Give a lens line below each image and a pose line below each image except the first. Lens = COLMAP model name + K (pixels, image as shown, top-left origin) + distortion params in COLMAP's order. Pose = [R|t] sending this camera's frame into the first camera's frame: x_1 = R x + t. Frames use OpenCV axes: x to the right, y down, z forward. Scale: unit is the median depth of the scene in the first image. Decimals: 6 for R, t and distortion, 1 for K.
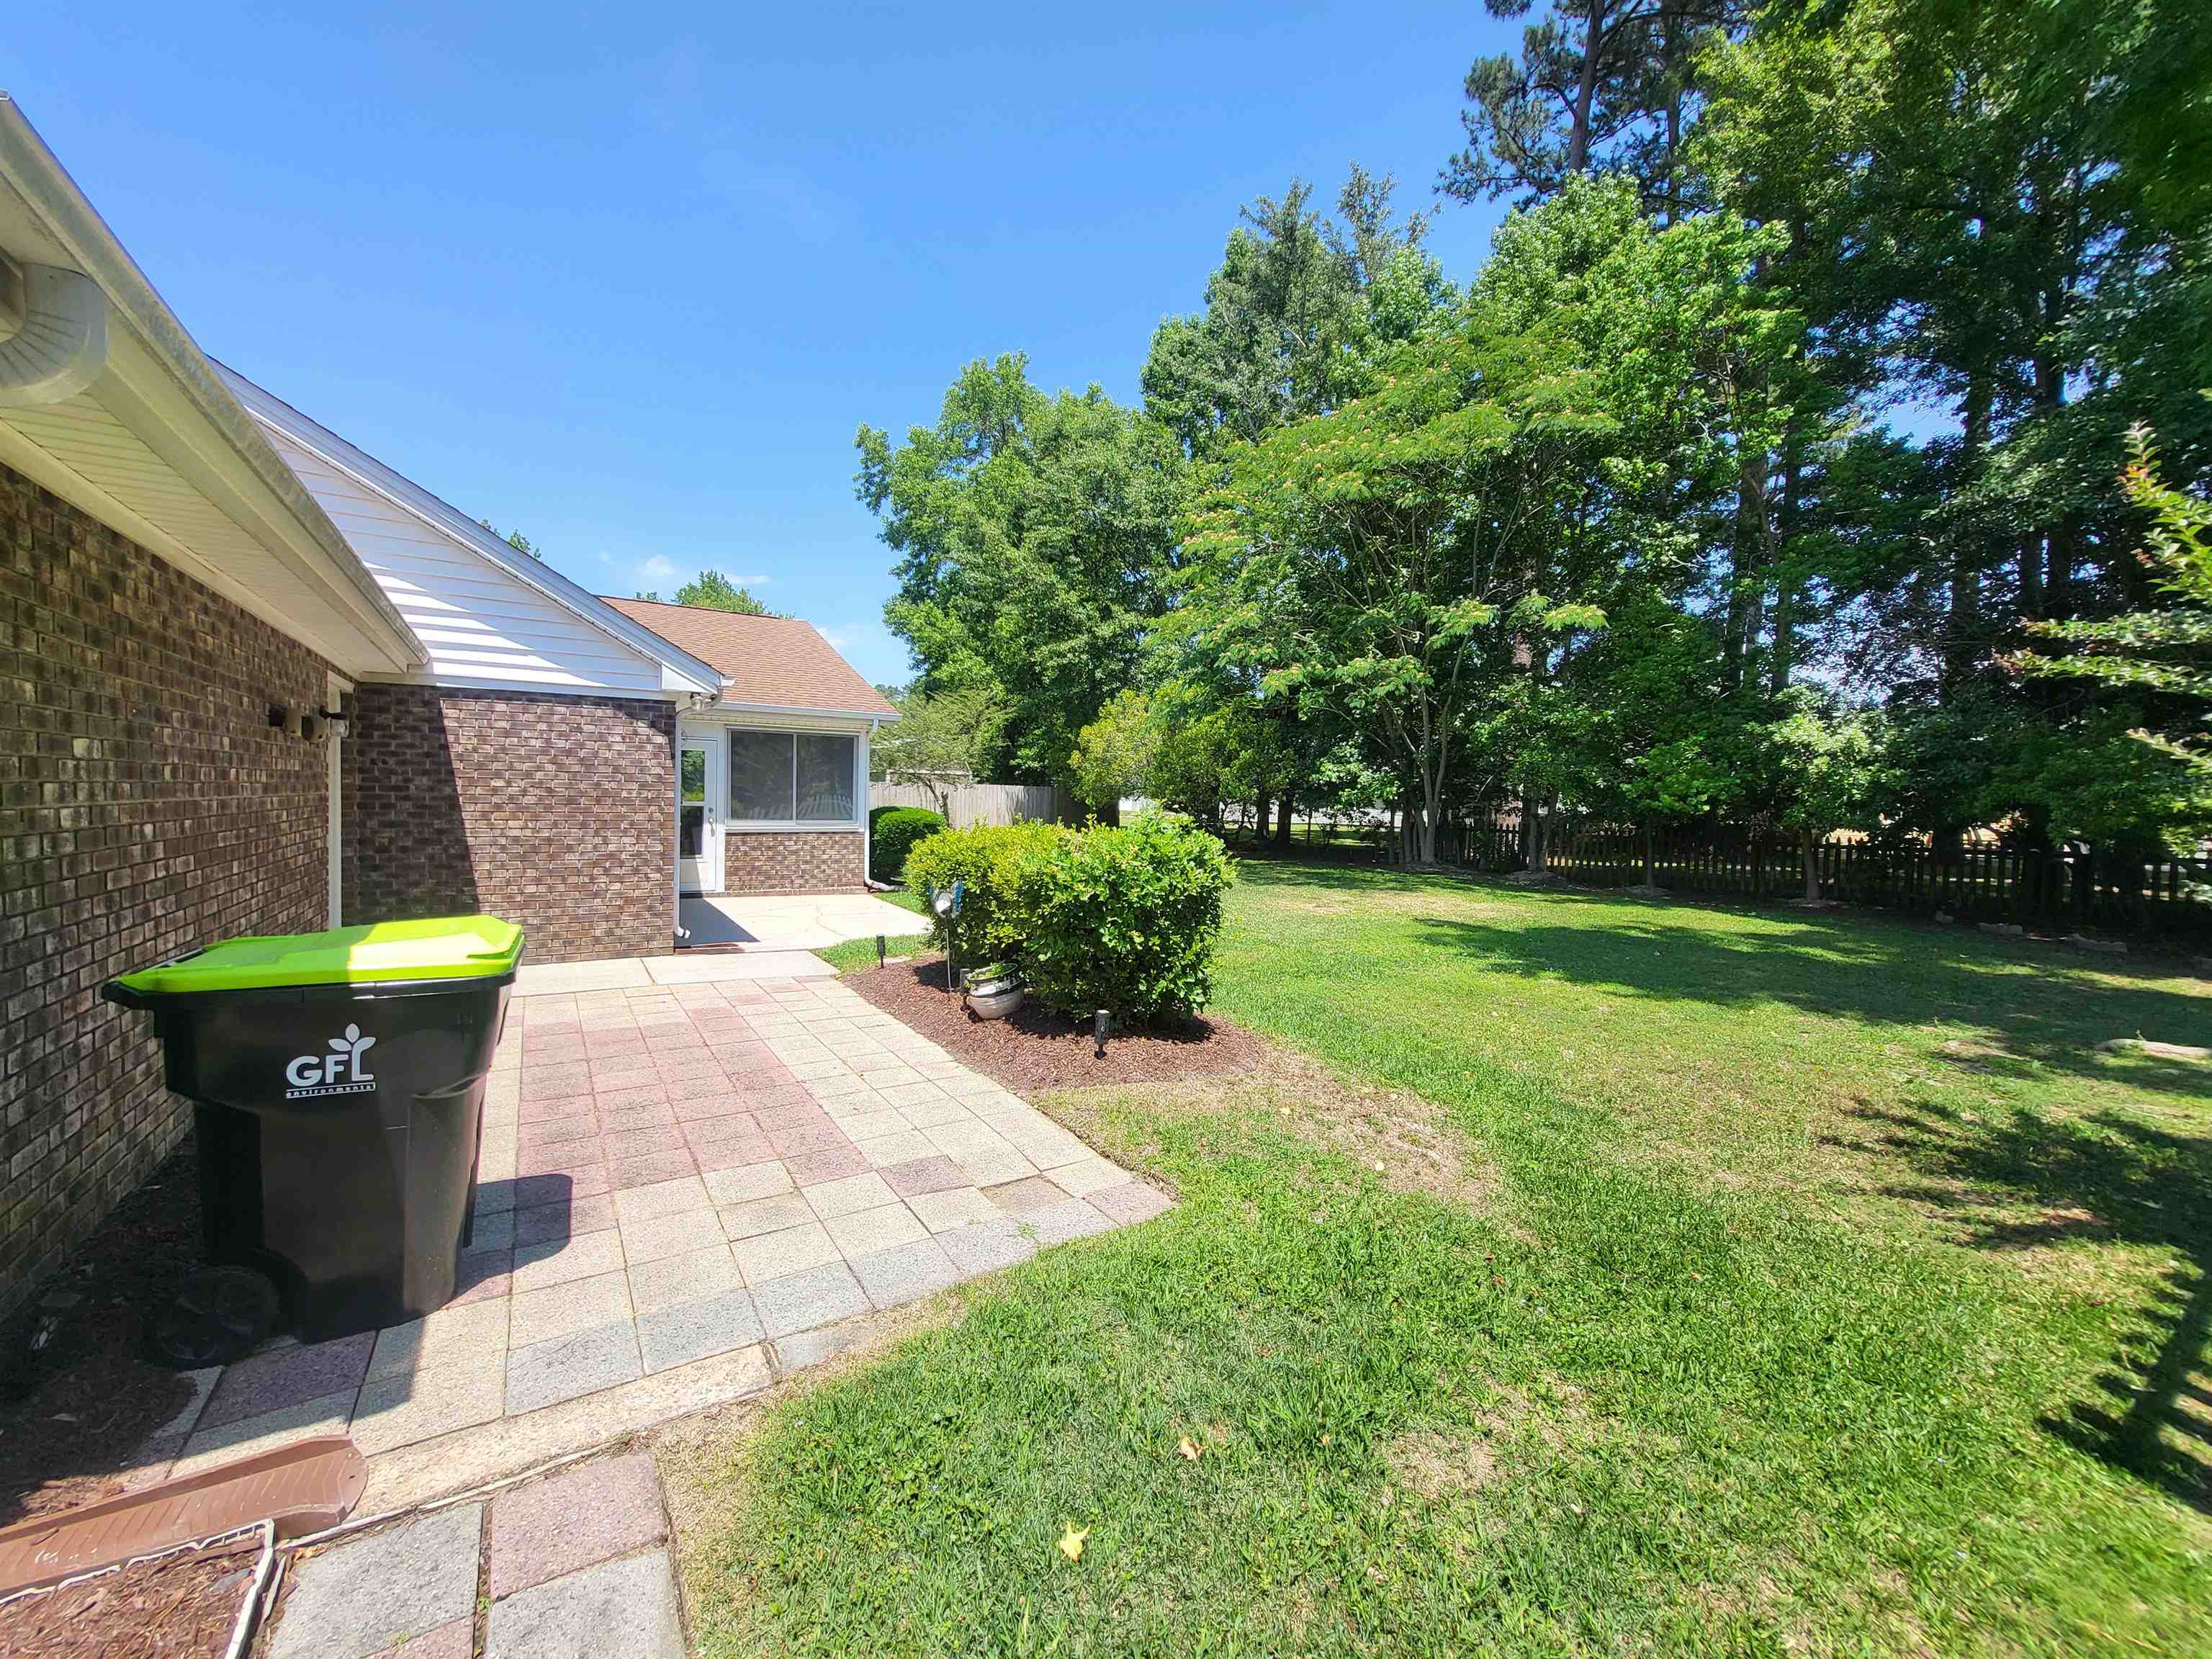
lens RADIAL K [[864.4, 0, 1110.4], [0, 864.4, 830.4], [0, 0, 1]] dist [-0.002611, -0.000200]
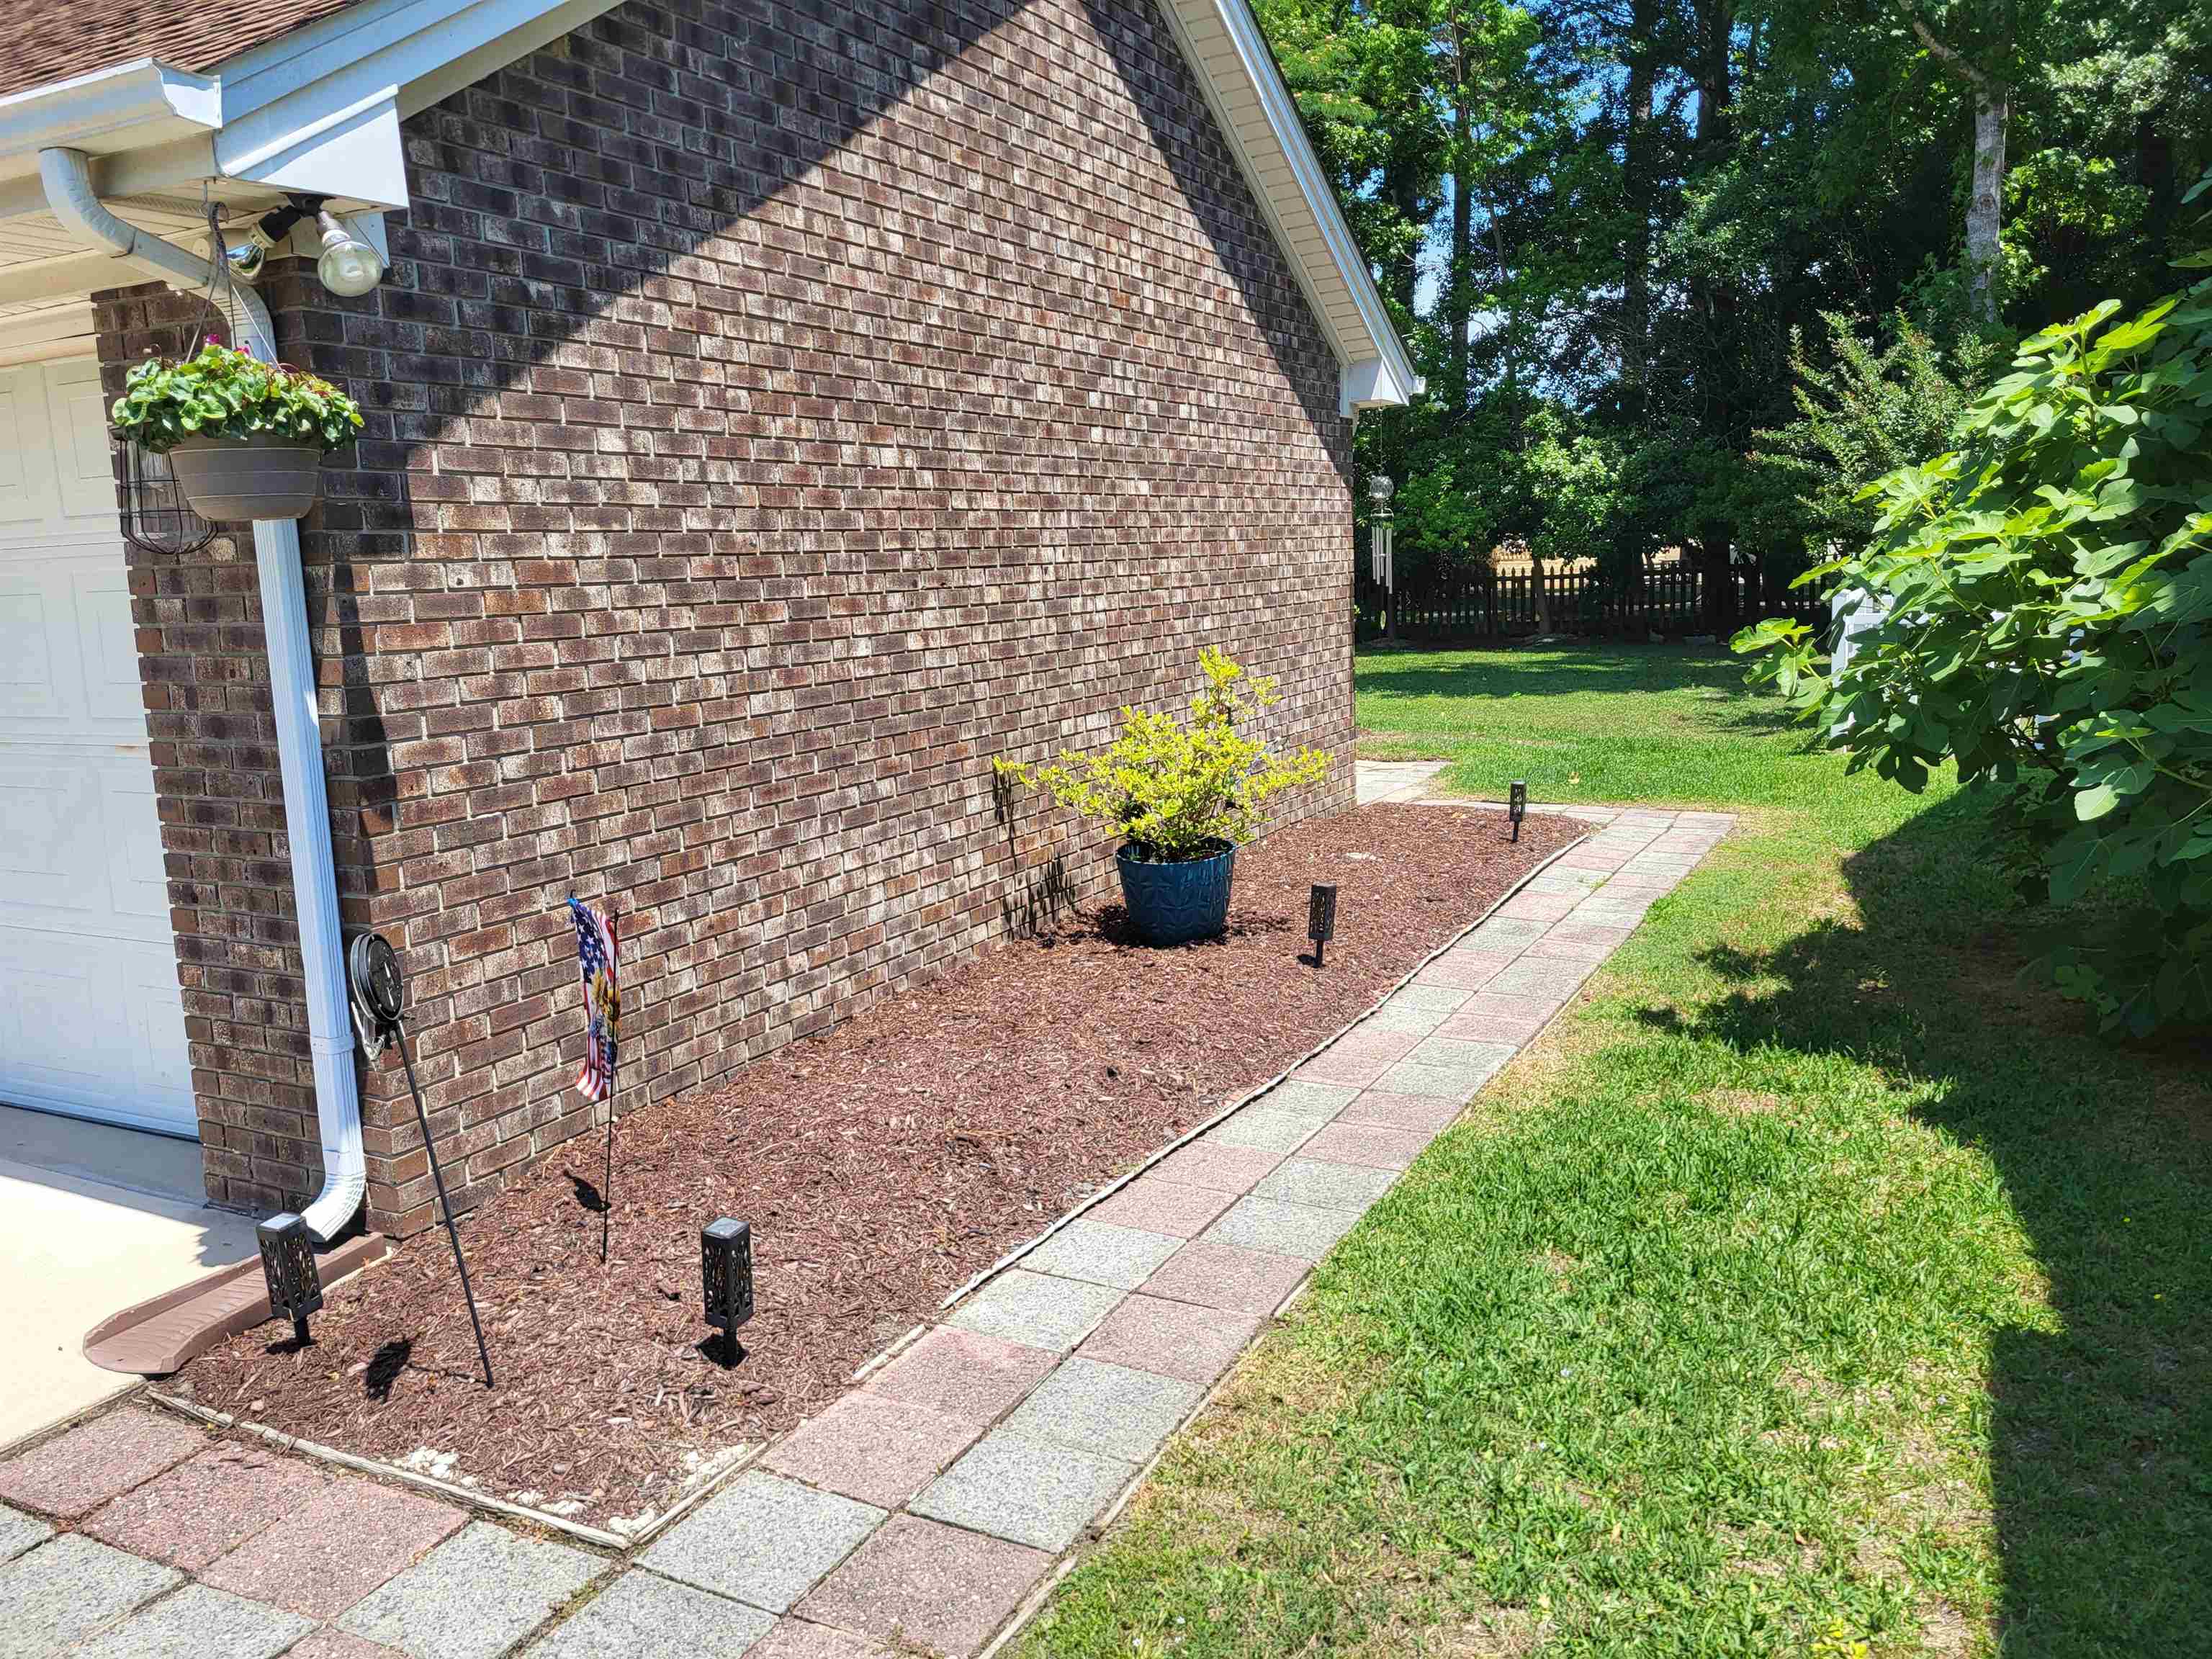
lens RADIAL K [[1672.0, 0, 1103.1], [0, 1672.0, 821.6], [0, 0, 1]] dist [0.068599, -0.079455]
pose [[0.875558, -0.131626, 0.464837, -0.641674], [0.076266, 0.987762, 0.136047, -0.005143], [-0.477056, -0.083666, 0.874881, -0.518365]]
